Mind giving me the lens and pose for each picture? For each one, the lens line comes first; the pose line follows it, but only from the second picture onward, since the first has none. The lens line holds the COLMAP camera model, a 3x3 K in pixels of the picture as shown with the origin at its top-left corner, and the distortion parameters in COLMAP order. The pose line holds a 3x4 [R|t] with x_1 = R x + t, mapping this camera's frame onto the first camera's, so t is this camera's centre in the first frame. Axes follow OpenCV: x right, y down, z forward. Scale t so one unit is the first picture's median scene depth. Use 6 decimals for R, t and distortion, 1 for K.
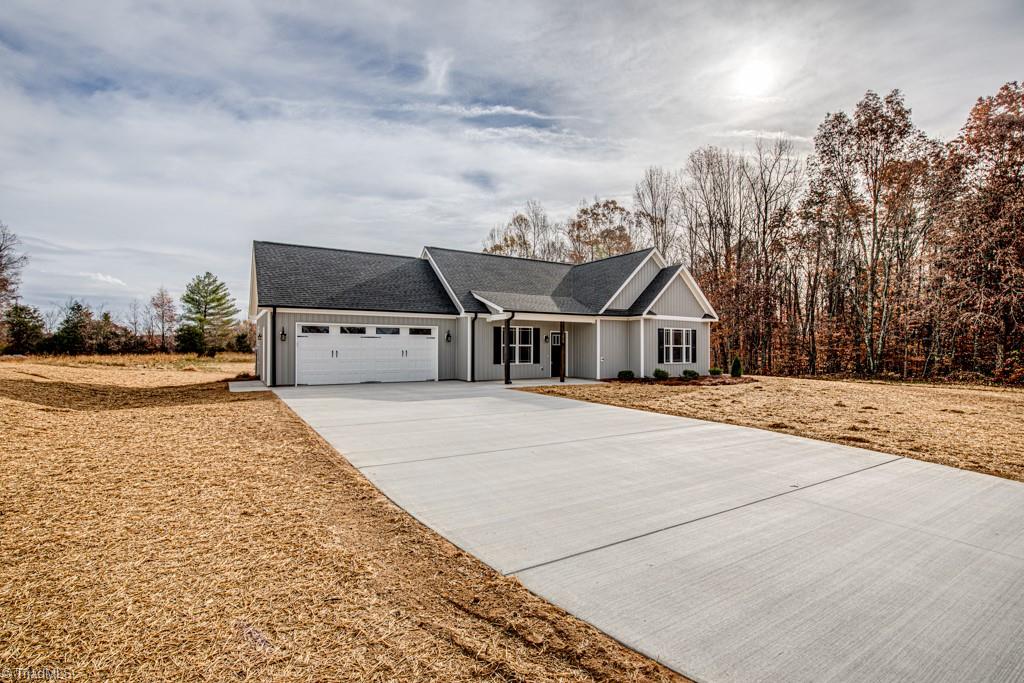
lens RADIAL K [[468.6, 0, 511.9], [0, 468.6, 361.2], [0, 0, 1]] dist [-0.013988, -0.000325]
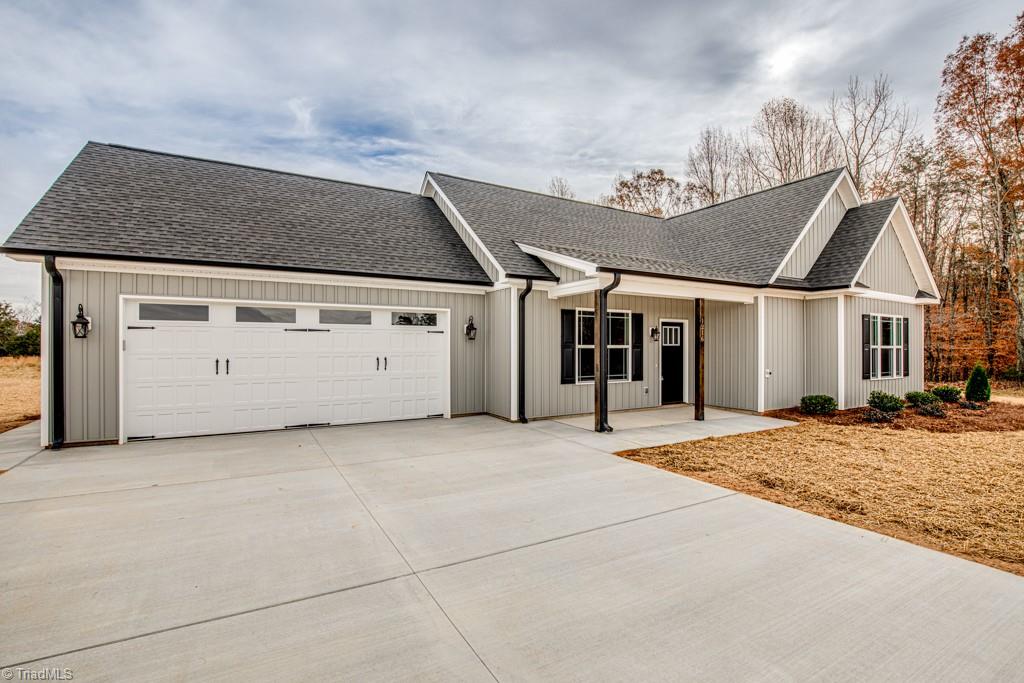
lens RADIAL K [[464.8, 0, 512.0], [0, 464.8, 341.5], [0, 0, 1]] dist [-0.018936, -0.000230]
pose [[0.999799, -0.001126, -0.020039, -0.074930], [0.000347, 0.999245, -0.038845, -0.018438], [0.020068, 0.038831, 0.999044, 0.463234]]
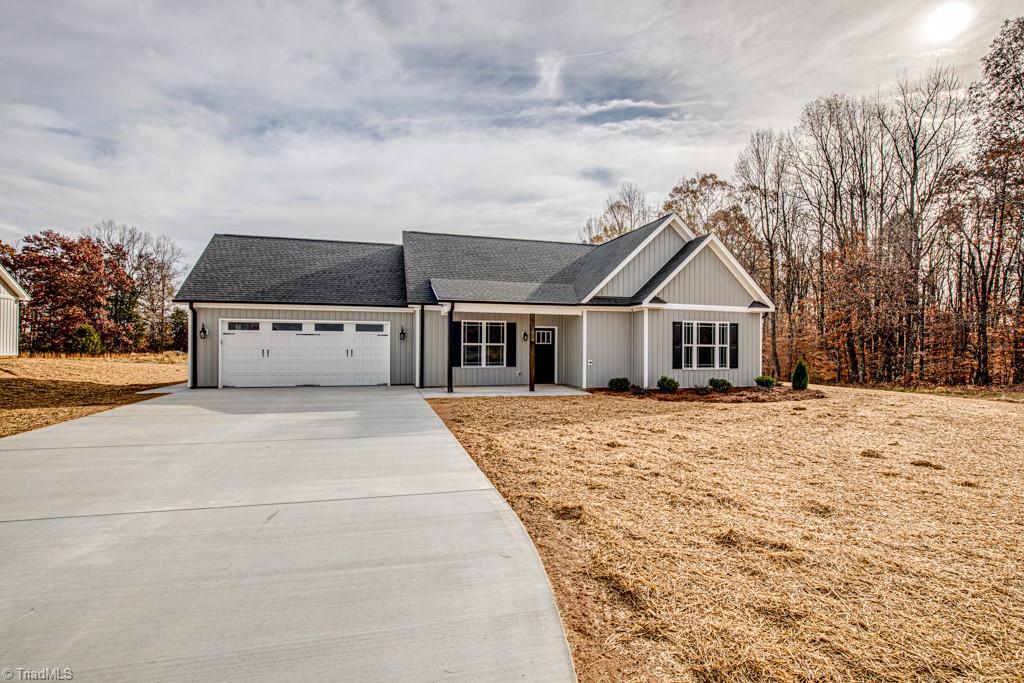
lens RADIAL K [[464.8, 0, 512.0], [0, 464.8, 341.5], [0, 0, 1]] dist [-0.018936, -0.000230]
pose [[0.964361, 0.001796, -0.264583, 0.256802], [-0.011300, 0.999344, -0.034406, -0.010594], [0.264347, 0.036170, 0.963749, 0.223431]]
